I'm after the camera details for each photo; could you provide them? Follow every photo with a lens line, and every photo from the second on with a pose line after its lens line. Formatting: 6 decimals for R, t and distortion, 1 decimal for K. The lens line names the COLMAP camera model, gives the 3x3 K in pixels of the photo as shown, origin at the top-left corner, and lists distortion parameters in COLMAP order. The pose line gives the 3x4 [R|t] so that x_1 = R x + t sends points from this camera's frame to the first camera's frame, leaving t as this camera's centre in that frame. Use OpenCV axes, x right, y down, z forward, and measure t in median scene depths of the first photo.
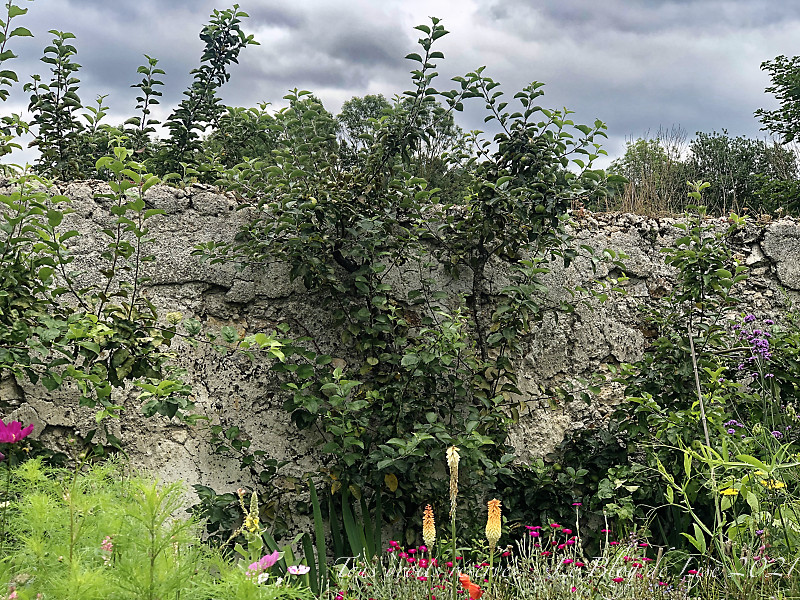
lens RADIAL K [[1317.5, 0, 400.8], [0, 1317.5, 302.0], [0, 0, 1]] dist [0.041282, 0.000000]
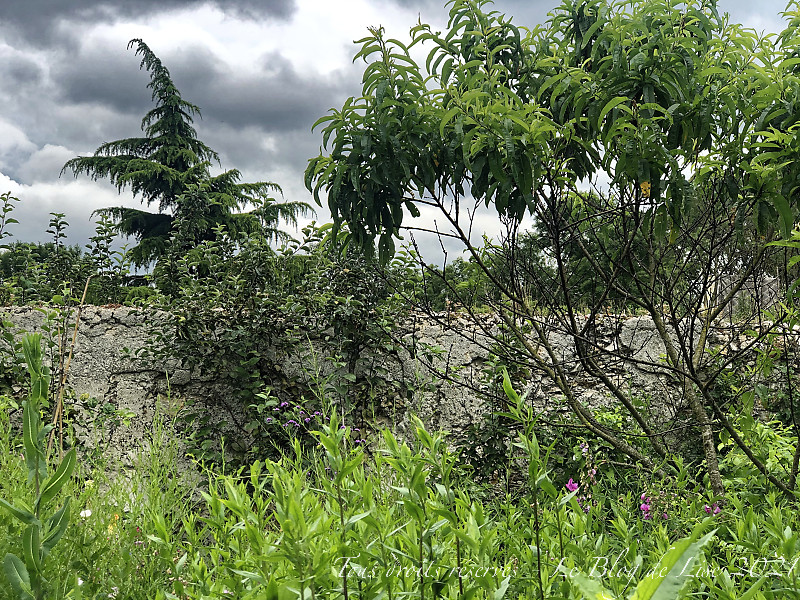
lens RADIAL K [[1317.5, 0, 399.5], [0, 1317.5, 299.4], [0, 0, 1]] dist [0.041282, 0.000000]
pose [[0.918900, -0.017071, -0.394121, 0.618842], [0.002646, 0.999308, -0.037114, -0.035306], [0.394482, 0.033061, 0.918309, -0.237563]]
